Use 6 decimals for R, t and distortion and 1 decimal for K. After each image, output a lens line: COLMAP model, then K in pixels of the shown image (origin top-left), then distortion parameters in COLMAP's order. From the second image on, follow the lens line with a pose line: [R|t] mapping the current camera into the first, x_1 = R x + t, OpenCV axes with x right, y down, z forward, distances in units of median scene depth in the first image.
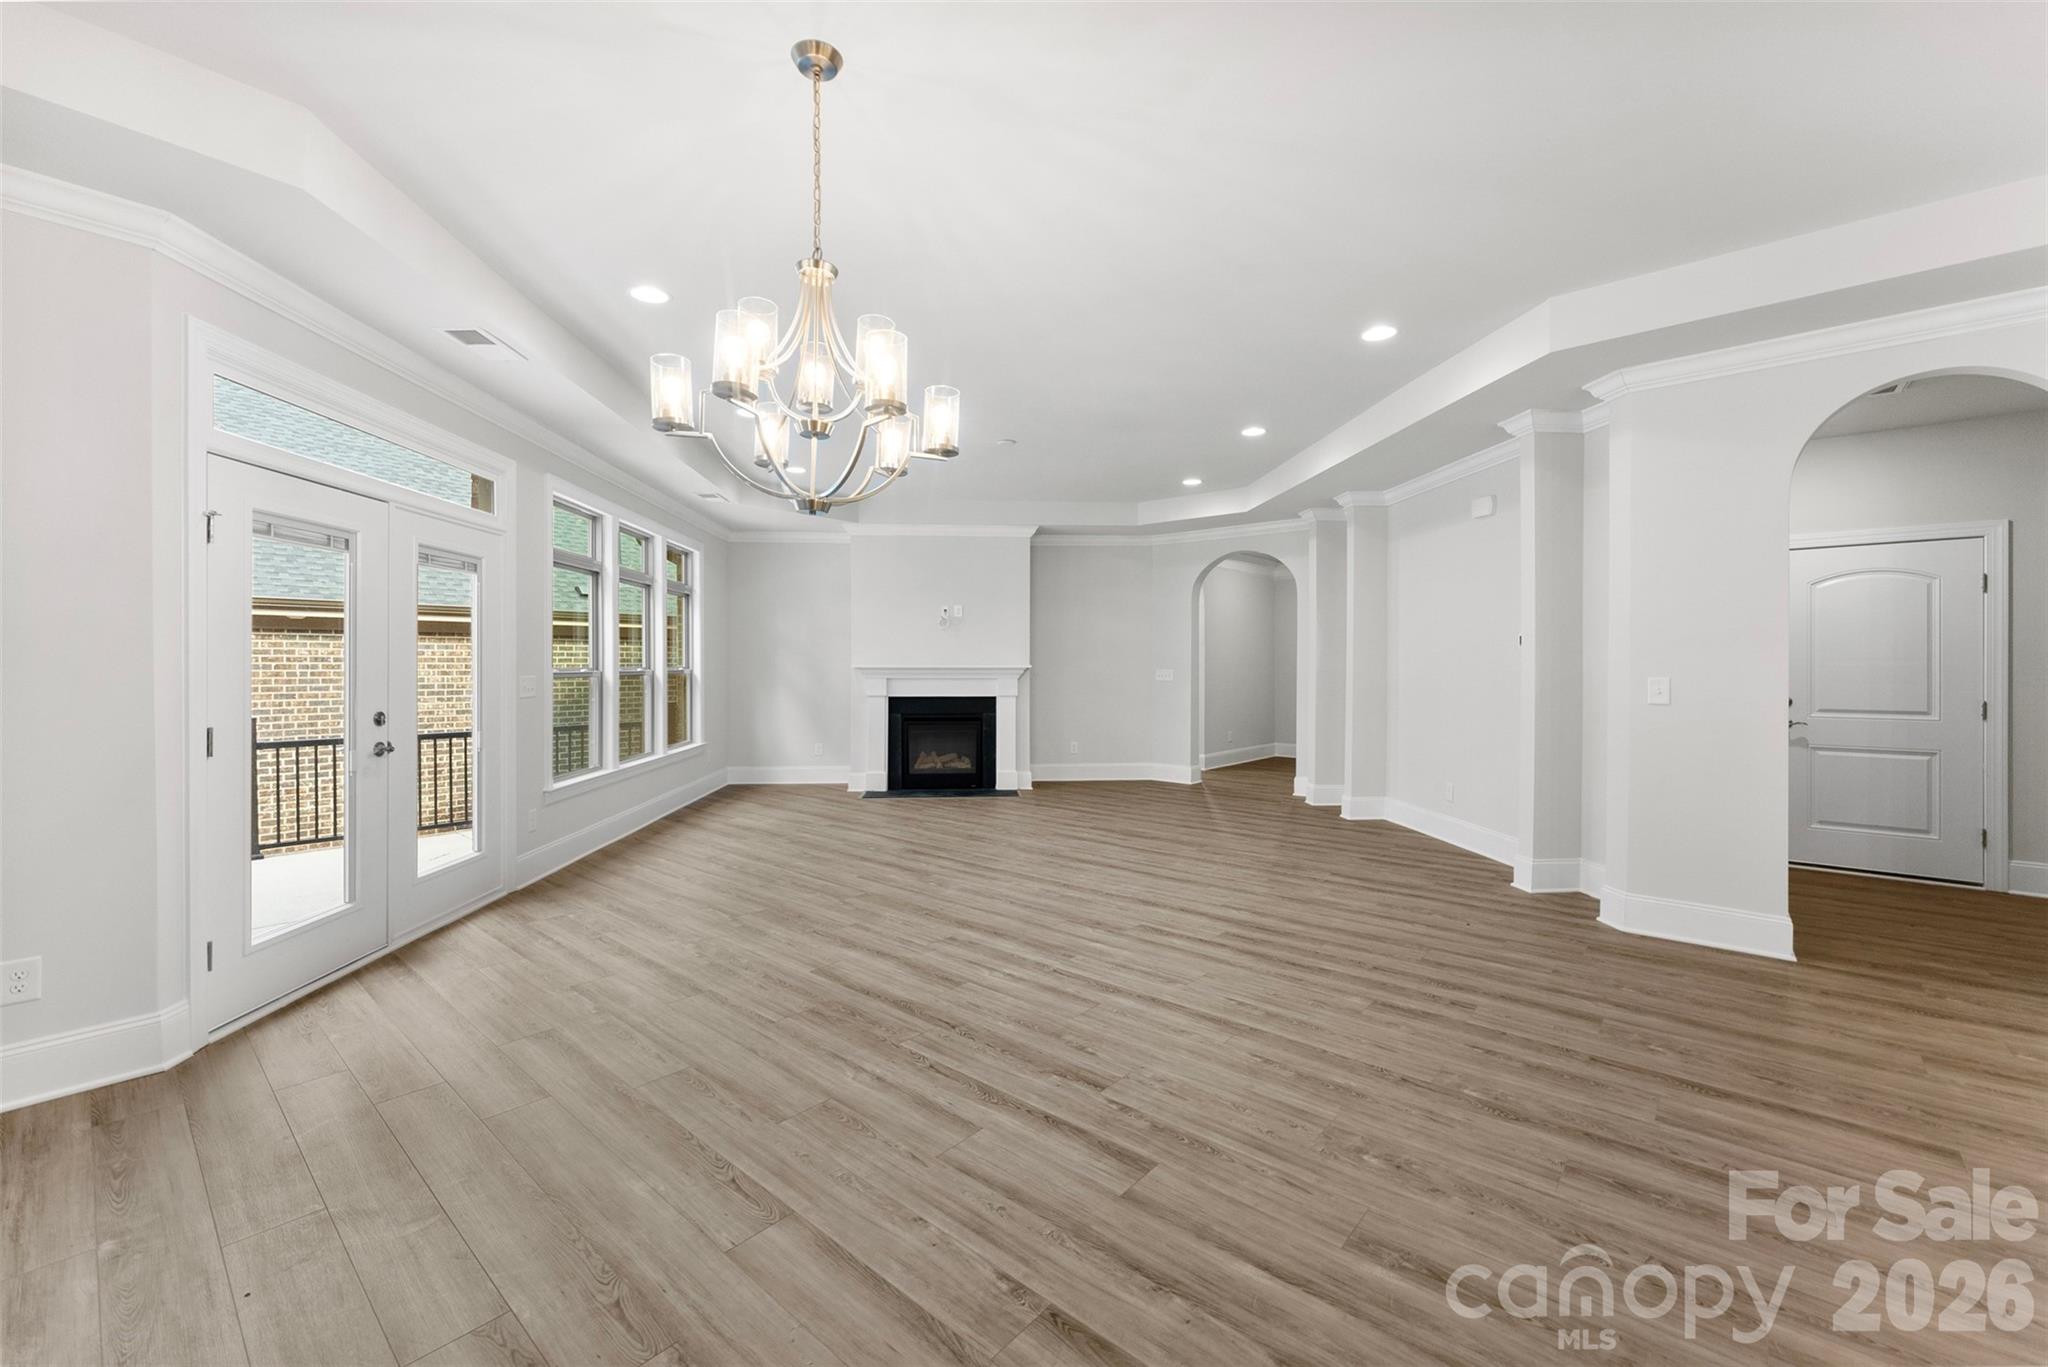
lens RADIAL K [[817.5, 0, 1024.0], [0, 817.5, 683.5], [0, 0, 1]] dist [0.000834, 0.000331]
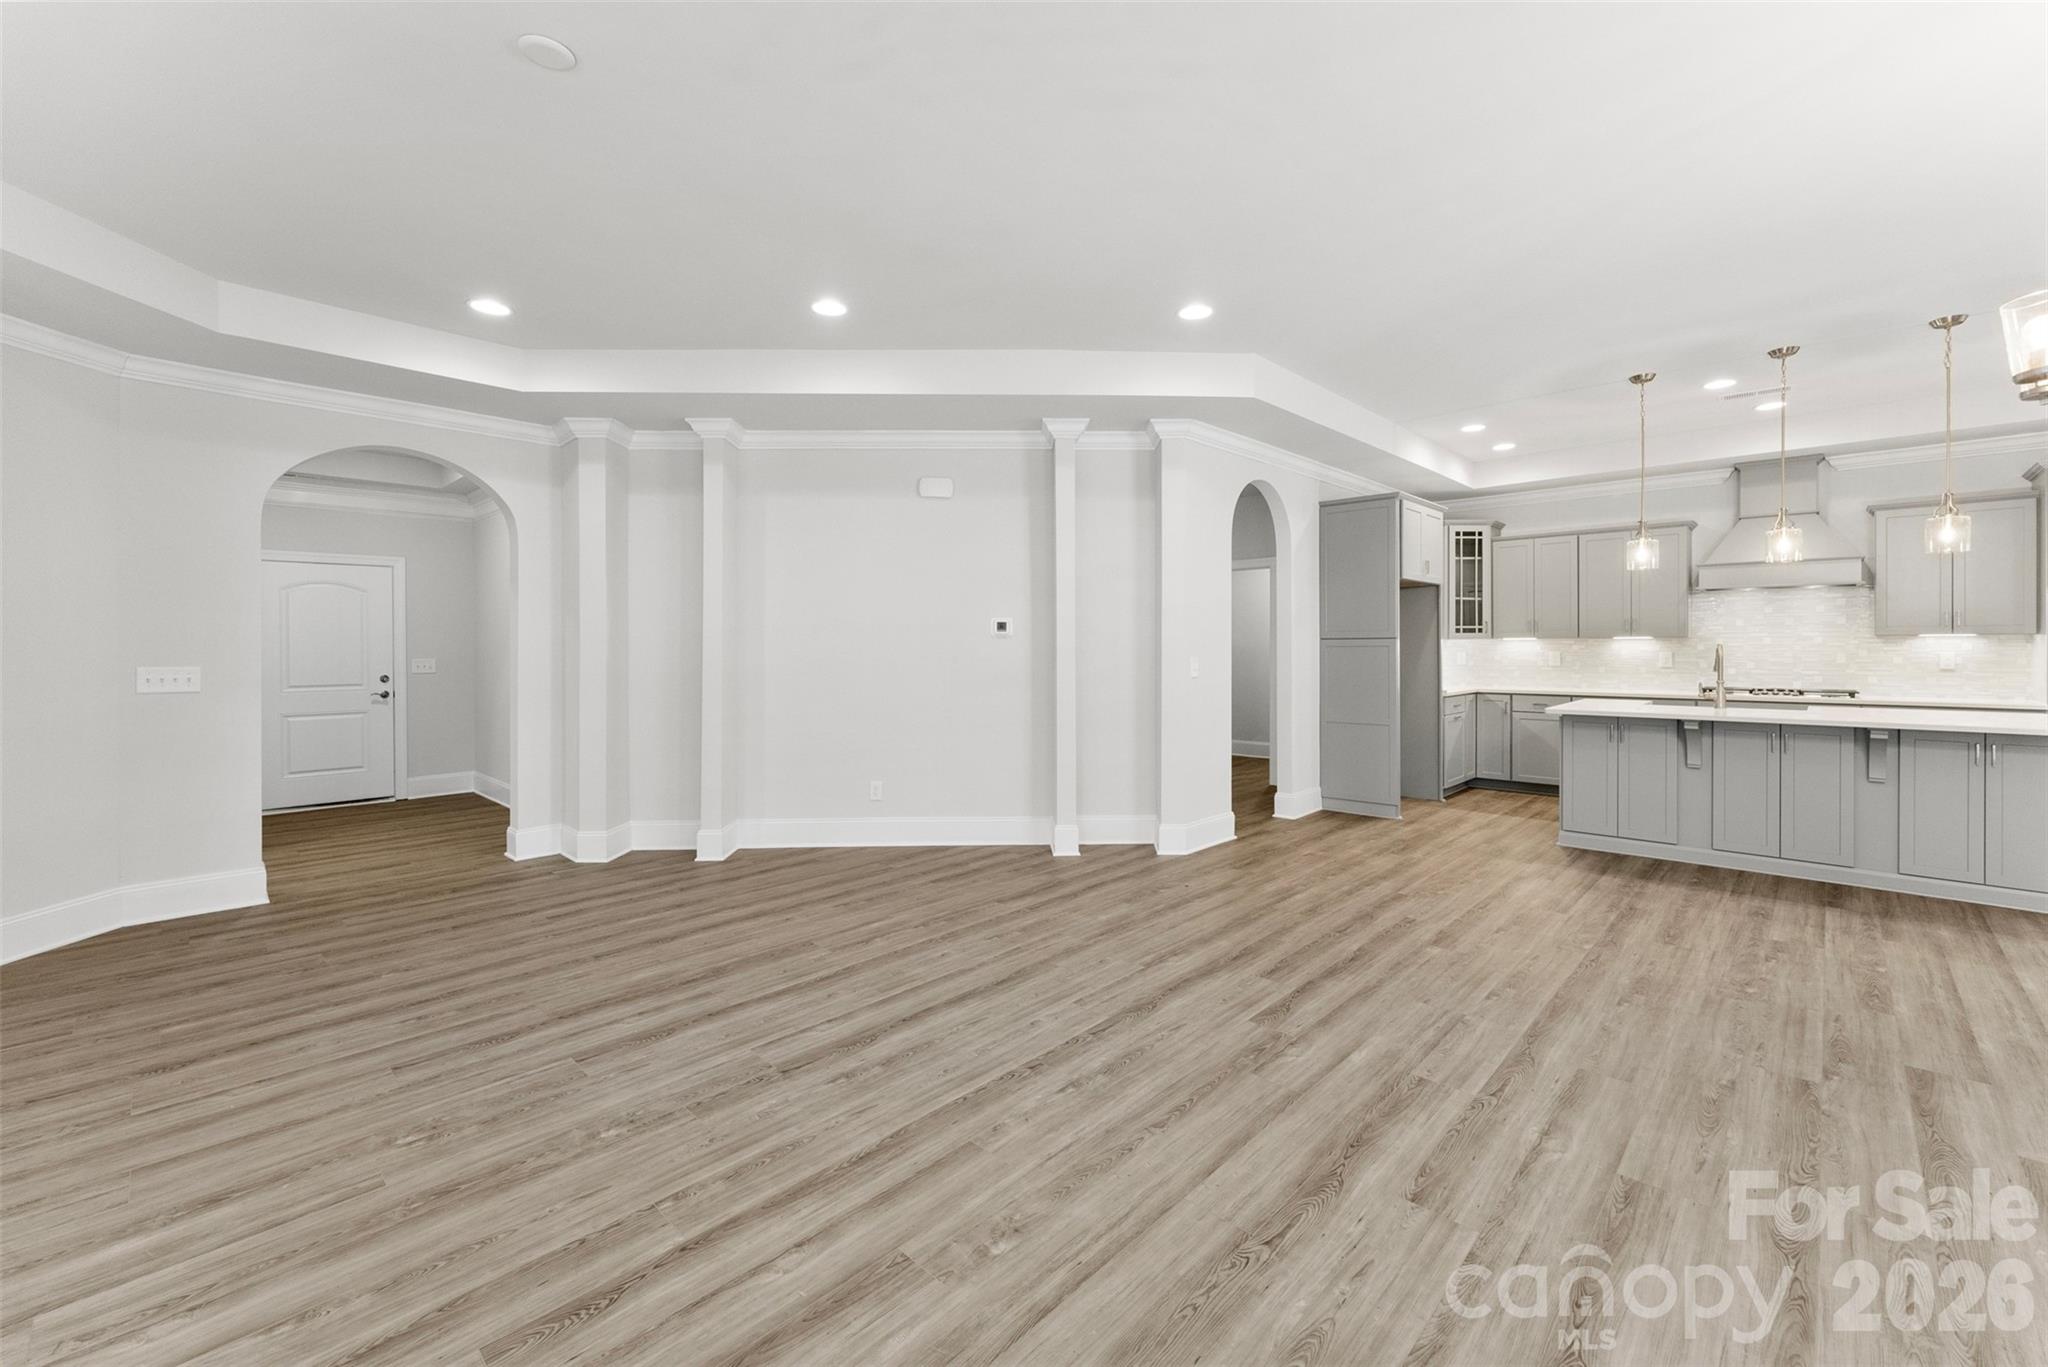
lens RADIAL K [[840.3, 0, 1028.1], [0, 840.3, 650.8], [0, 0, 1]] dist [0.000391, 0.000578]
pose [[0.046949, -0.005334, 0.998883, -0.642326], [0.029390, 0.999560, 0.003956, -0.032216], [-0.998465, 0.029172, 0.047085, 1.267680]]
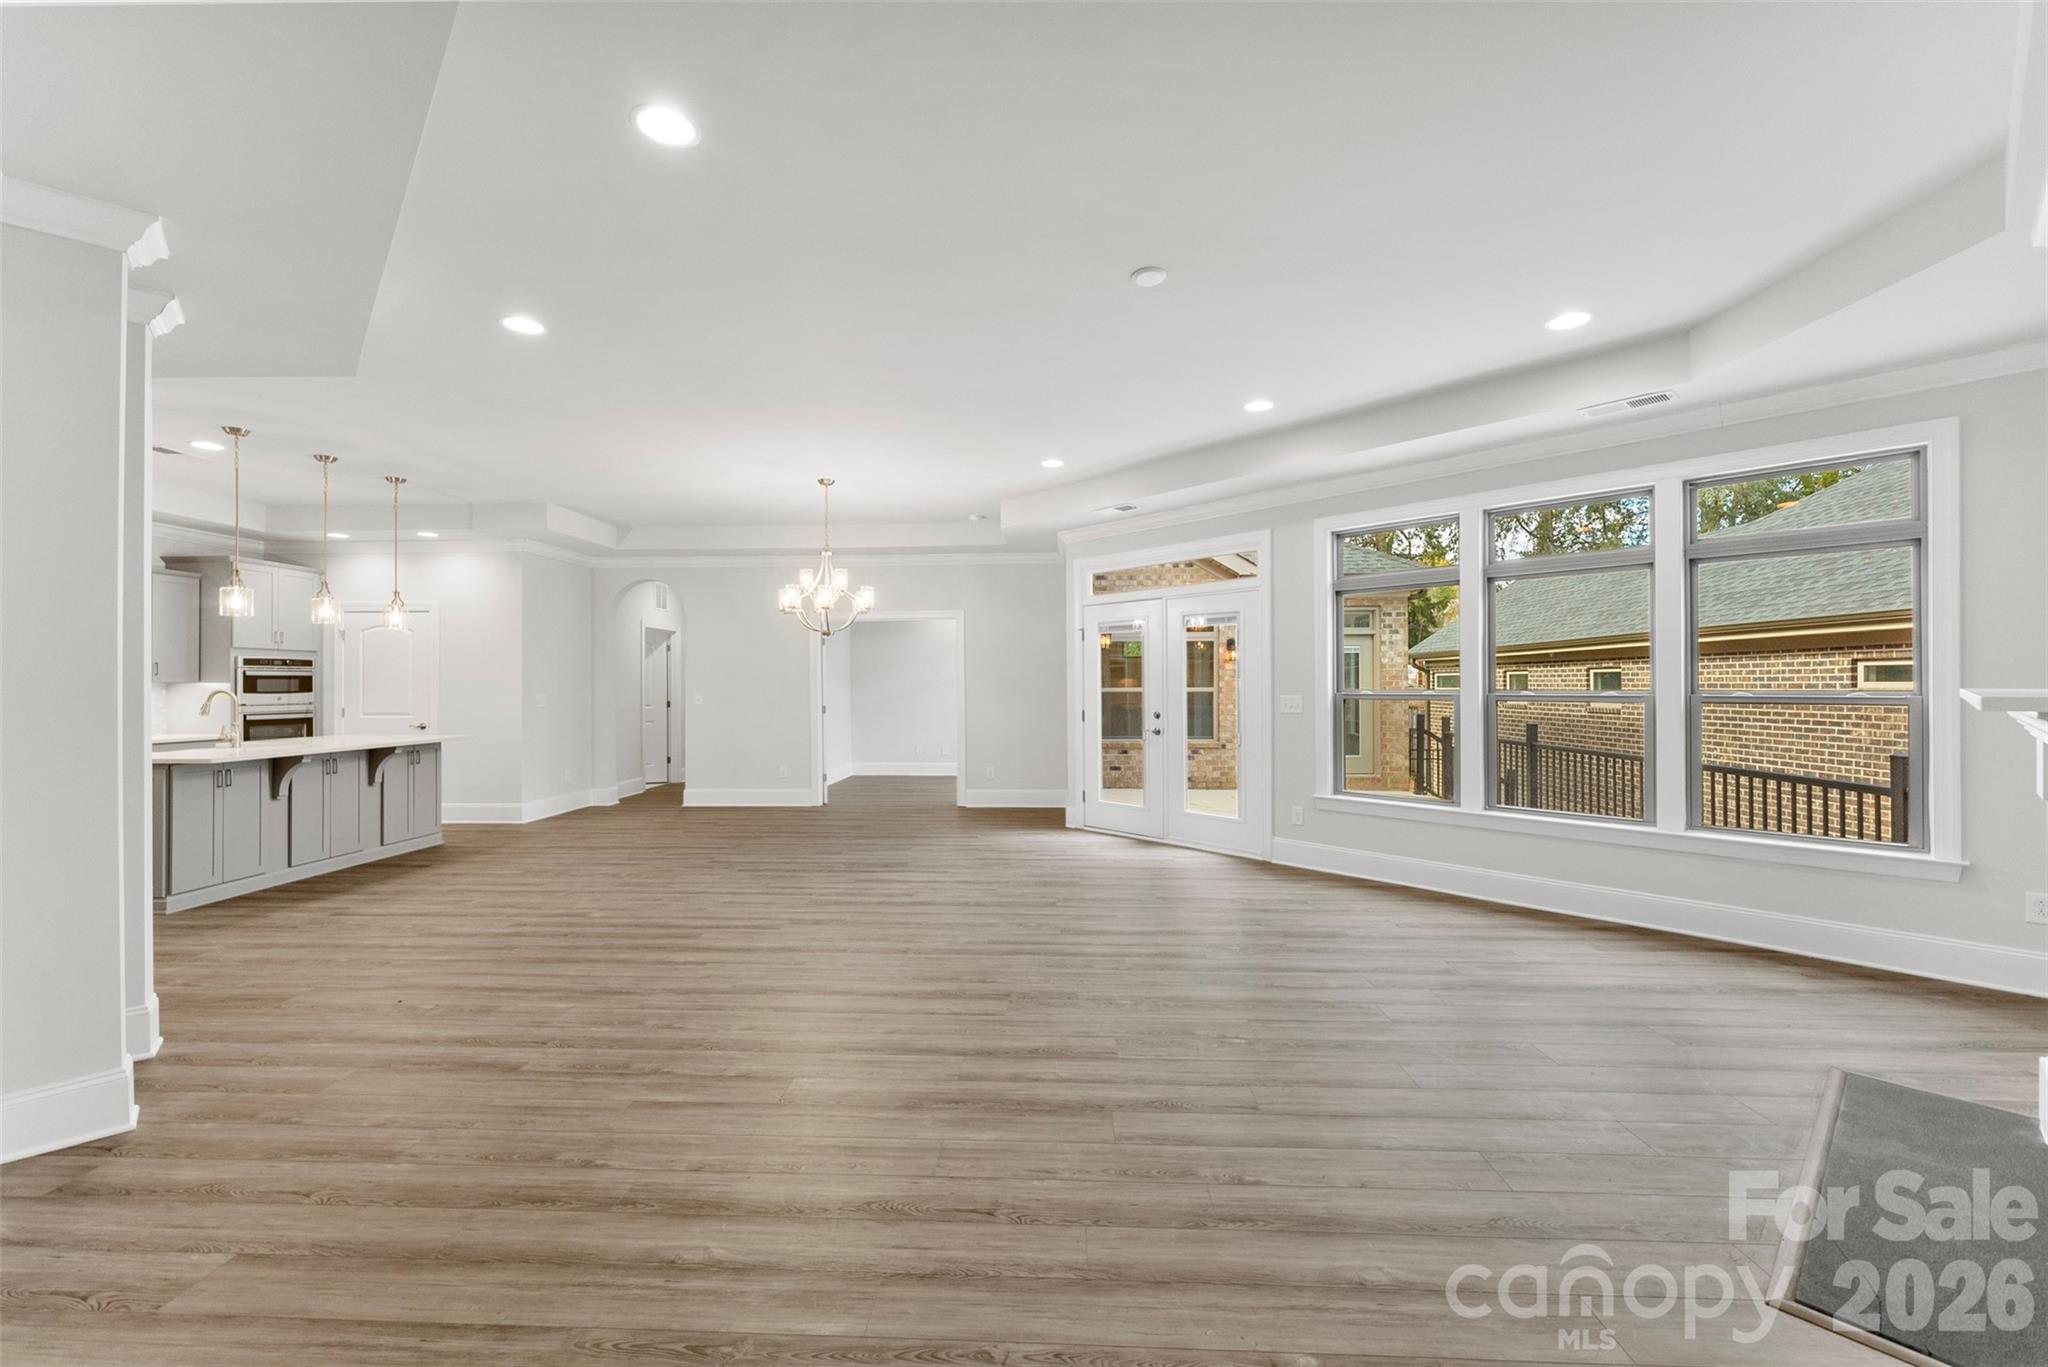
lens RADIAL K [[817.5, 0, 1024.0], [0, 817.5, 683.5], [0, 0, 1]] dist [0.000834, 0.000331]
pose [[-0.780064, 0.000245, -0.625700, 0.627071], [-0.012976, 0.999778, 0.016570, -0.057927], [0.625565, 0.021045, -0.779888, 2.255977]]
